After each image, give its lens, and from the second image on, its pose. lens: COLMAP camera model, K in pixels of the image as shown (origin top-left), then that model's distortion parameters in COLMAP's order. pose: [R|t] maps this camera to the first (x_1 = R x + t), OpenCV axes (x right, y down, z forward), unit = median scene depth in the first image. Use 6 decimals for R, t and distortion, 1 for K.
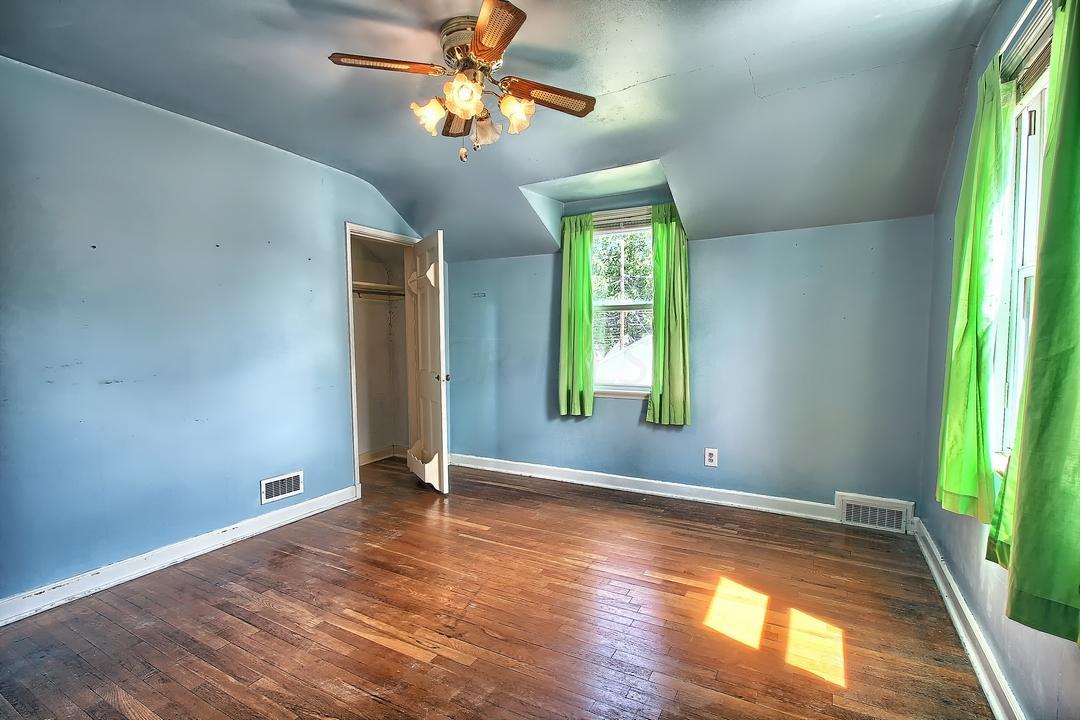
lens RADIAL K [[503.1, 0, 543.3], [0, 503.1, 372.0], [0, 0, 1]] dist [0.010448, -0.015267]
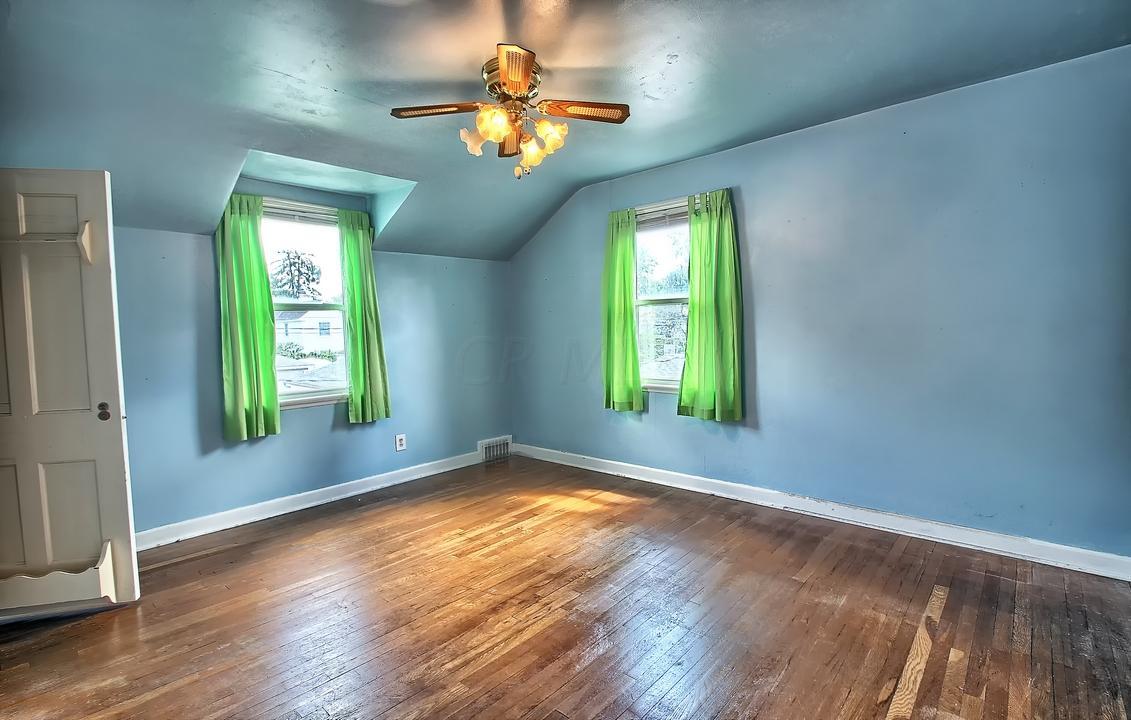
lens RADIAL K [[524.2, 0, 565.5], [0, 524.2, 360.0], [0, 0, 1]] dist [-0.035943, -0.000201]
pose [[0.215496, -0.063374, 0.974446, -0.710414], [0.088332, 0.995066, 0.045180, -0.035845], [-0.972501, 0.076339, 0.220031, 0.352560]]
